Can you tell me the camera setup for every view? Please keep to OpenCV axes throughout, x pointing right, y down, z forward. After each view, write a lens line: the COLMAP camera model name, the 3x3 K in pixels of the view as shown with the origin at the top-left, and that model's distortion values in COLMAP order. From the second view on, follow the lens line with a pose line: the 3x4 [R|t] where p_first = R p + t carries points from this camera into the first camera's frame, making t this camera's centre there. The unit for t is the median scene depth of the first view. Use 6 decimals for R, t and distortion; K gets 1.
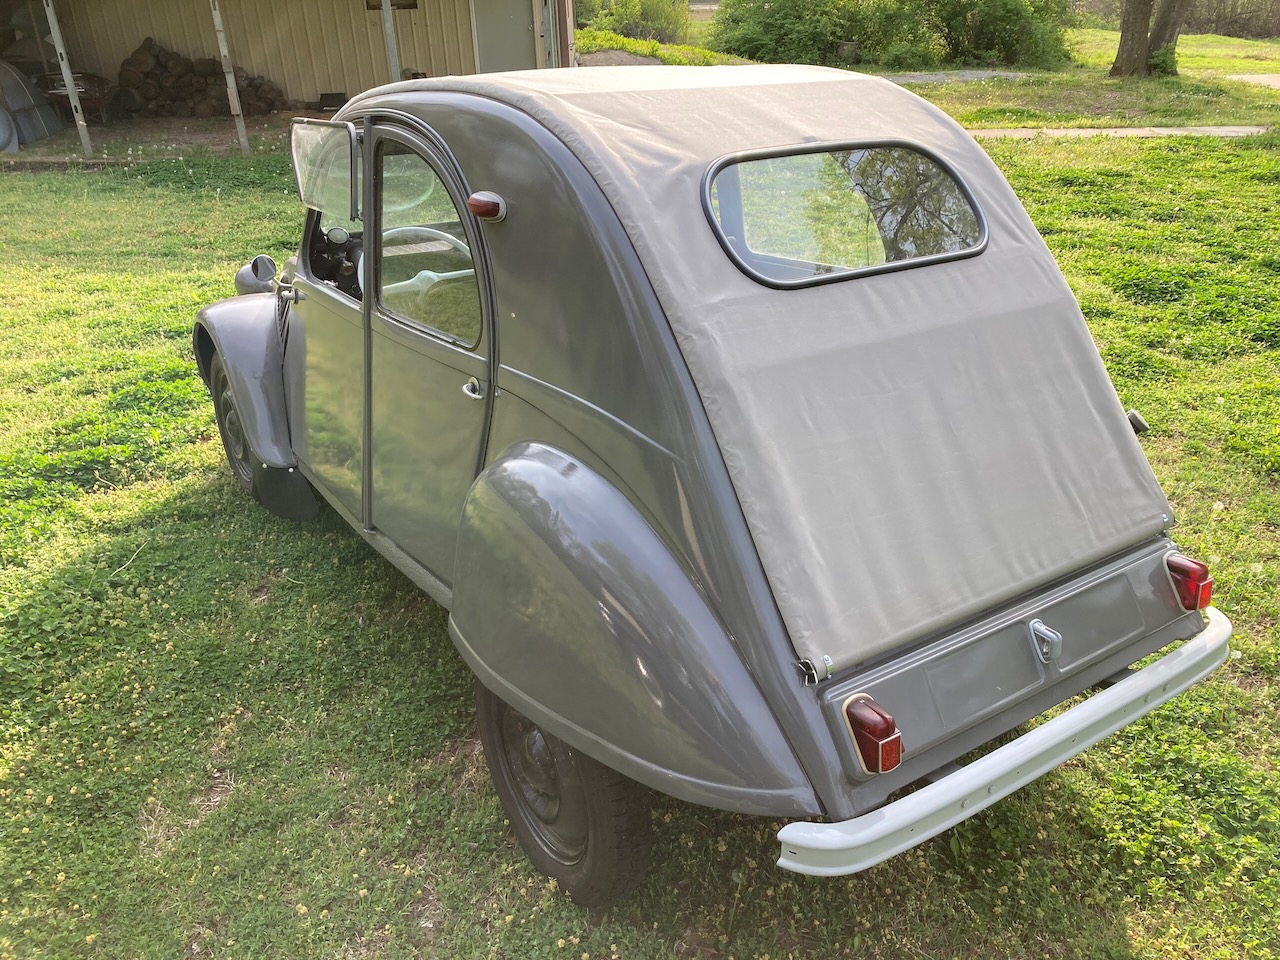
lens RADIAL K [[1034.0, 0, 640.8], [0, 1034.0, 481.1], [0, 0, 1]] dist [0.016339, -0.002954]
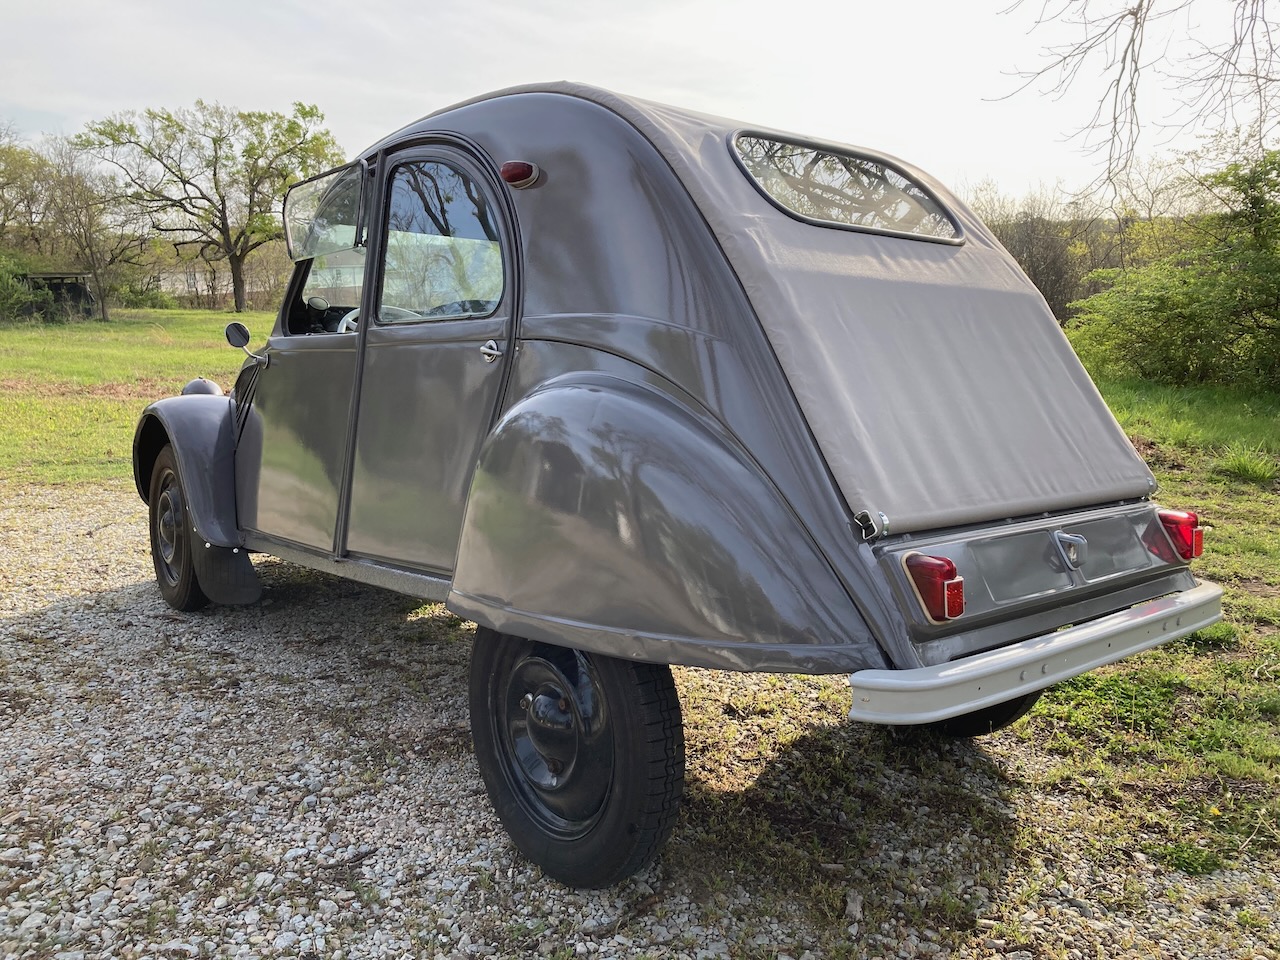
lens RADIAL K [[1034.0, 0, 639.1], [0, 1034.0, 480.9], [0, 0, 1]] dist [0.016339, -0.002954]
pose [[0.993479, 0.026816, 0.110816, -0.149431], [0.003932, 0.963311, -0.268359, 0.365200], [-0.113946, 0.267045, 0.956924, 0.050784]]
